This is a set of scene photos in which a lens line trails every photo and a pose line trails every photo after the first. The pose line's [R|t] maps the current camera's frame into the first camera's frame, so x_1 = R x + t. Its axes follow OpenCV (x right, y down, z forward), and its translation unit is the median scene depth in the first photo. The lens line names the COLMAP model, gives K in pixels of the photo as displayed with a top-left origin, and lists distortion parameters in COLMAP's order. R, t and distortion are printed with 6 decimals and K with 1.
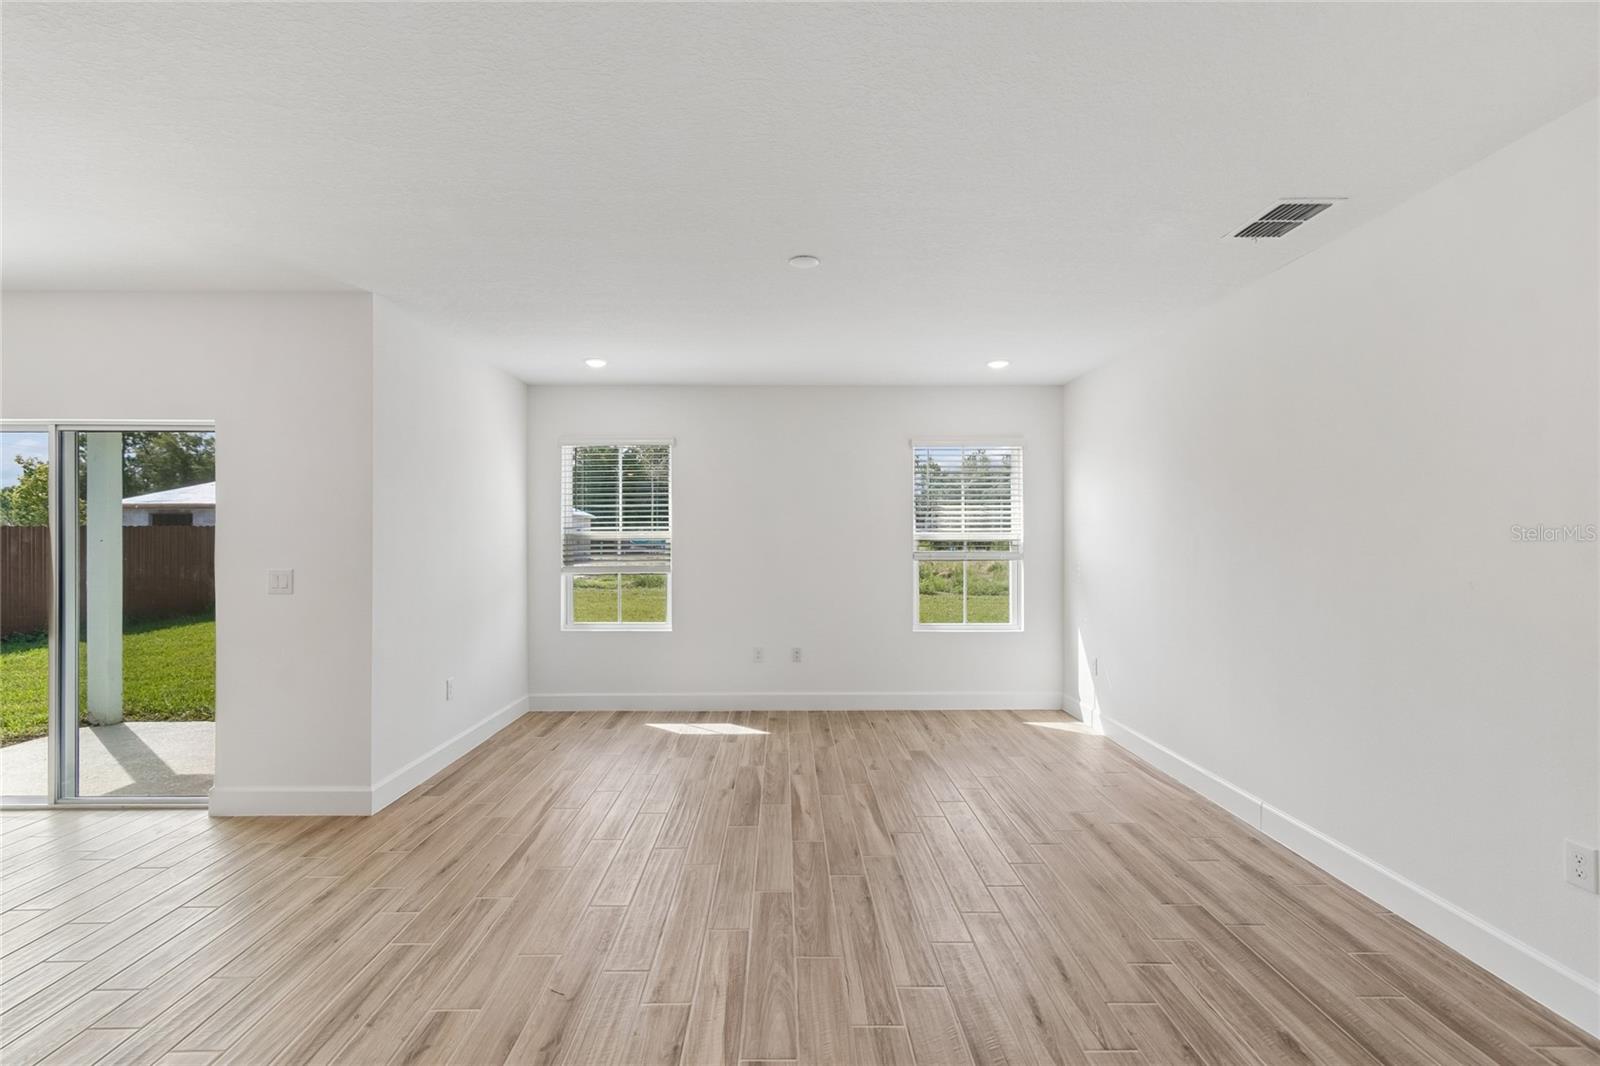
lens RADIAL K [[707.5, 0, 787.0], [0, 707.5, 538.1], [0, 0, 1]] dist [0.001634, 0.000149]
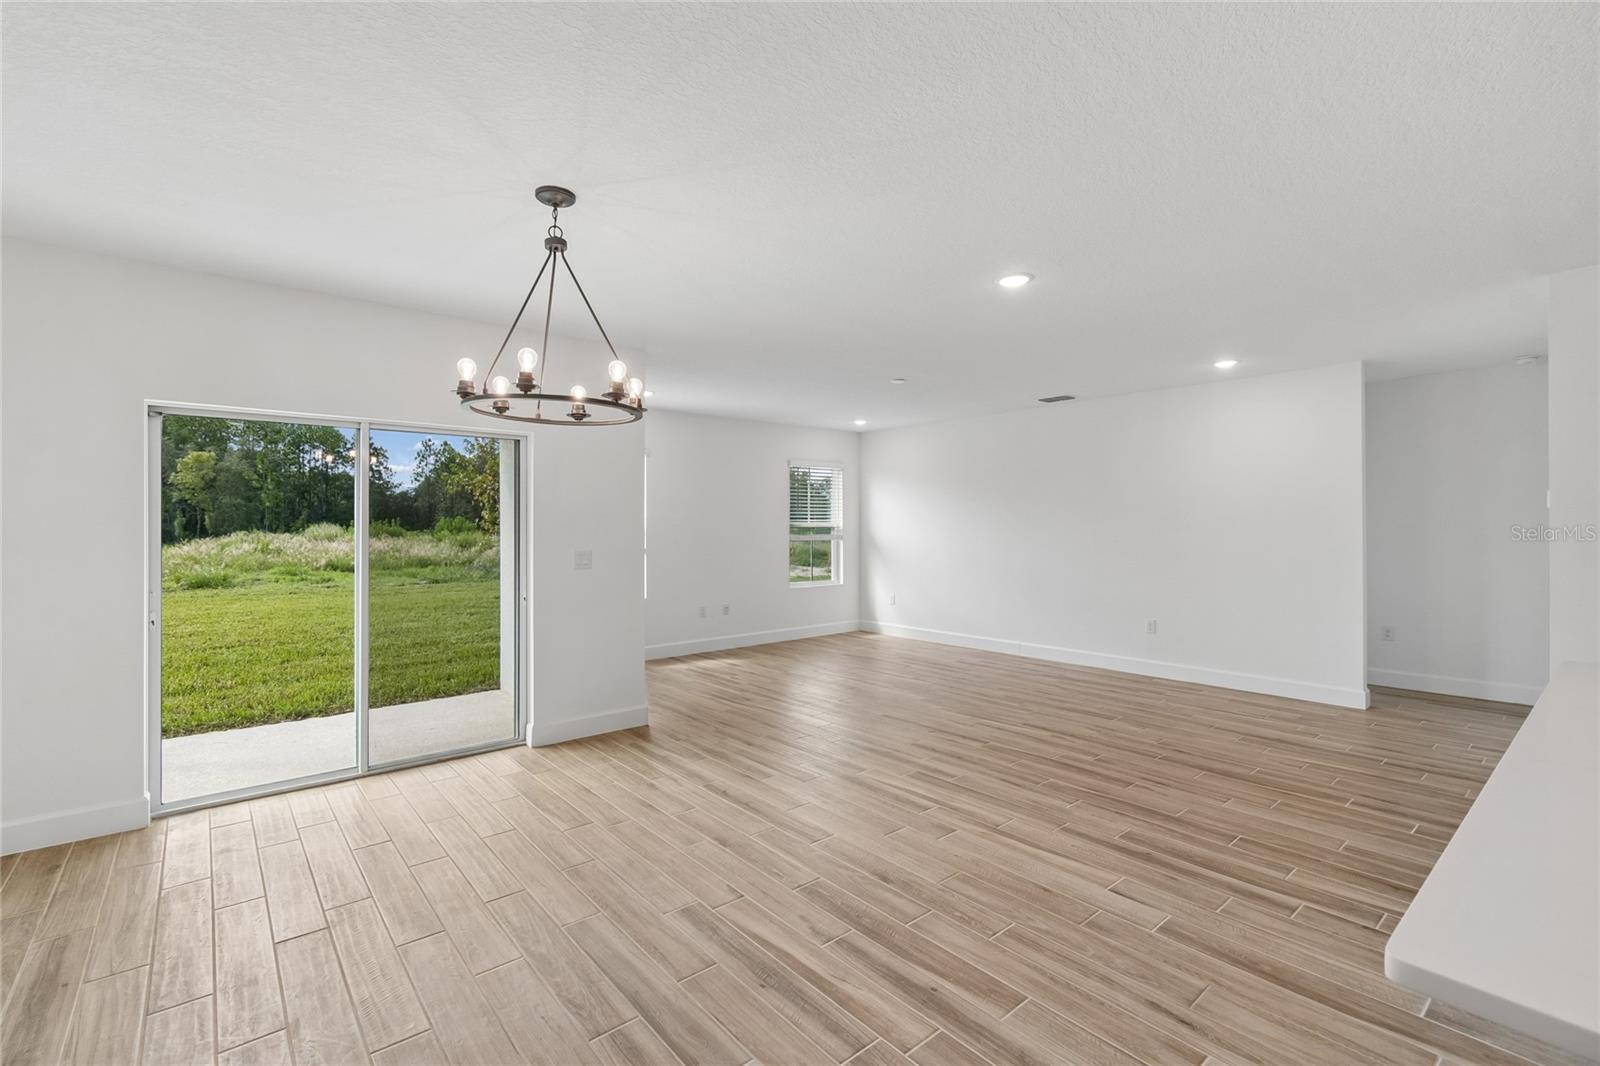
lens RADIAL K [[705.6, 0, 786.2], [0, 705.6, 525.2], [0, 0, 1]] dist [0.003314, -0.000230]
pose [[0.773364, -0.001263, 0.633961, -0.858165], [0.003048, 0.999994, -0.001727, 0.001215], [-0.633955, 0.003268, 0.773363, -0.170640]]
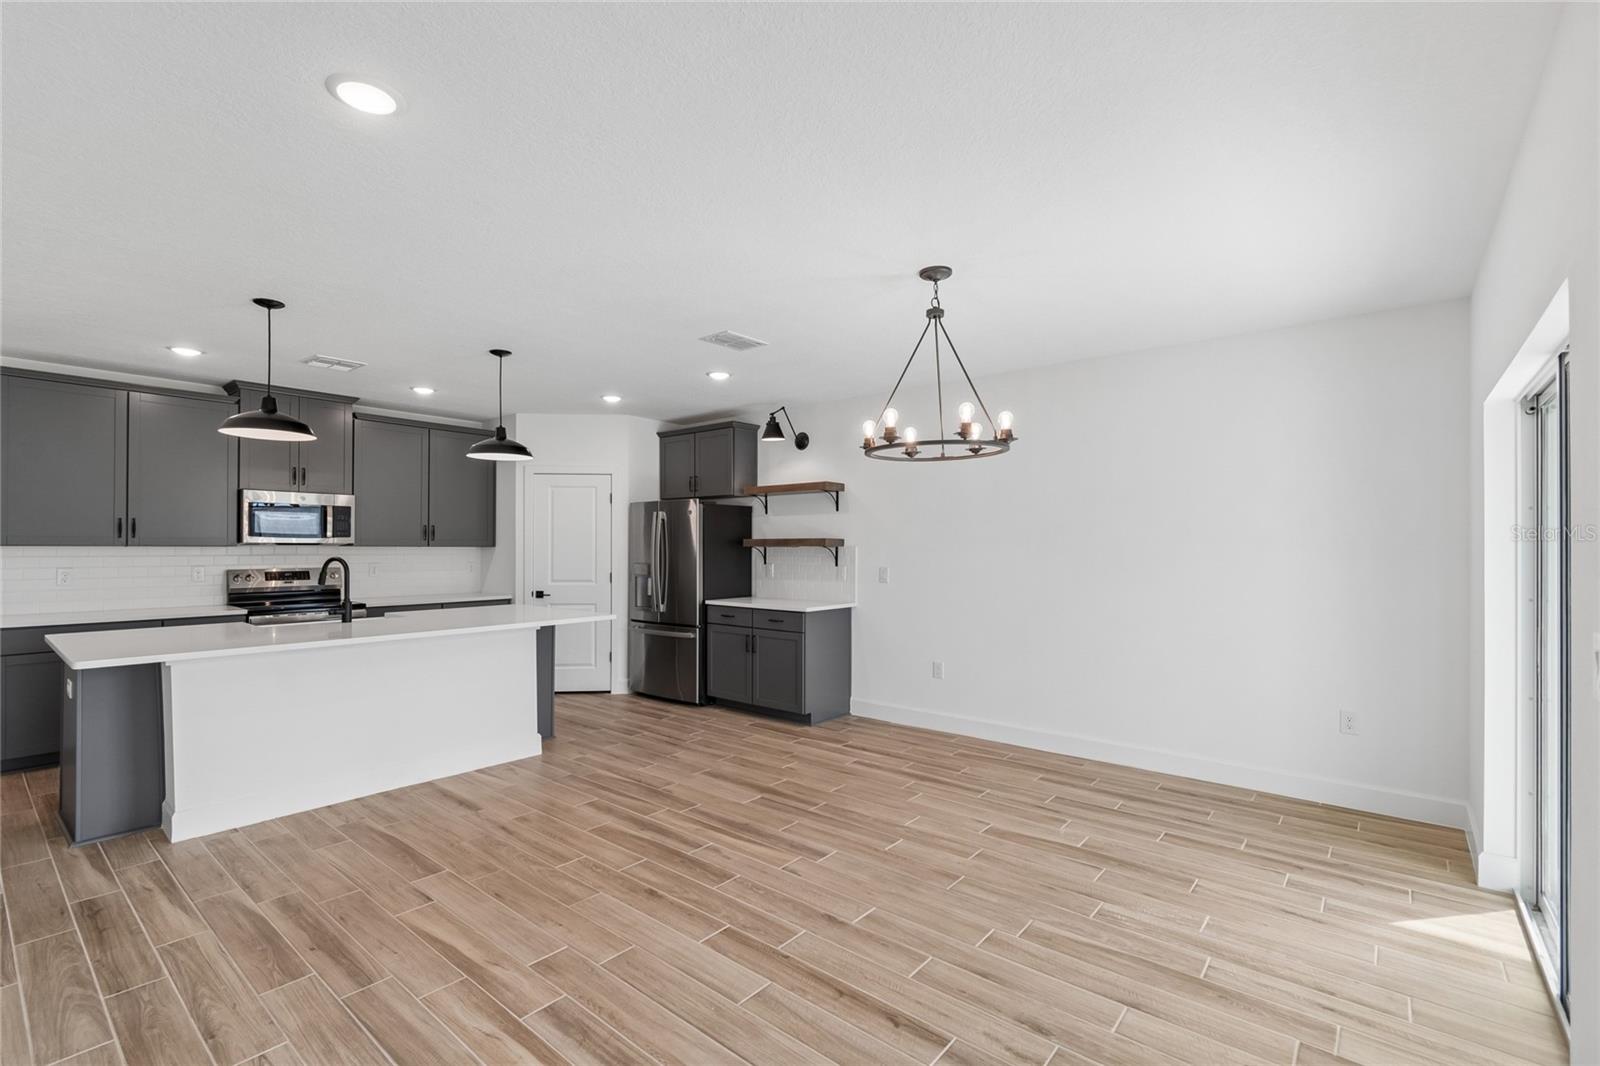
lens RADIAL K [[707.5, 0, 787.0], [0, 707.5, 538.1], [0, 0, 1]] dist [0.001634, 0.000149]
pose [[-0.651059, -0.010324, -0.758957, -0.113305], [-0.003269, 0.999936, -0.010798, -0.000003], [0.759020, -0.004549, -0.651052, 0.631331]]
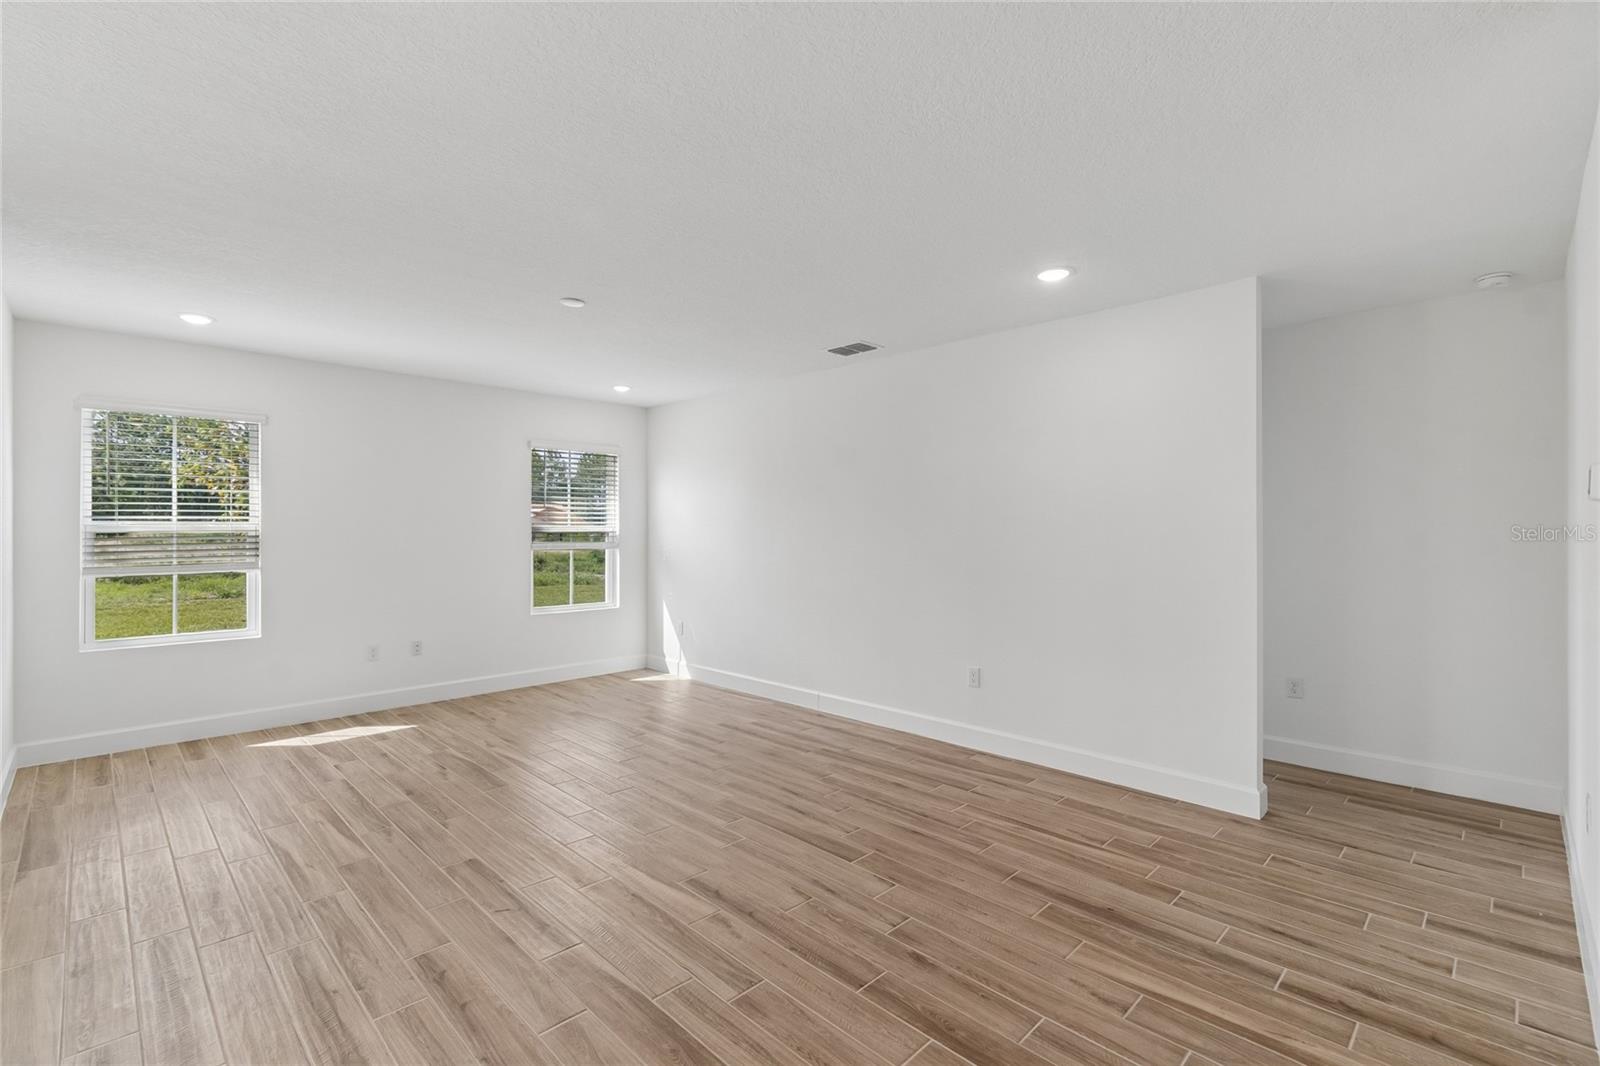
lens RADIAL K [[713.6, 0, 786.3], [0, 713.6, 530.3], [0, 0, 1]] dist [0.005247, 0.000016]
pose [[0.718746, 0.001016, 0.695272, -0.340525], [-0.000718, 0.999999, -0.000720, 0.000934], [-0.695272, 0.000018, 0.718747, -0.082284]]
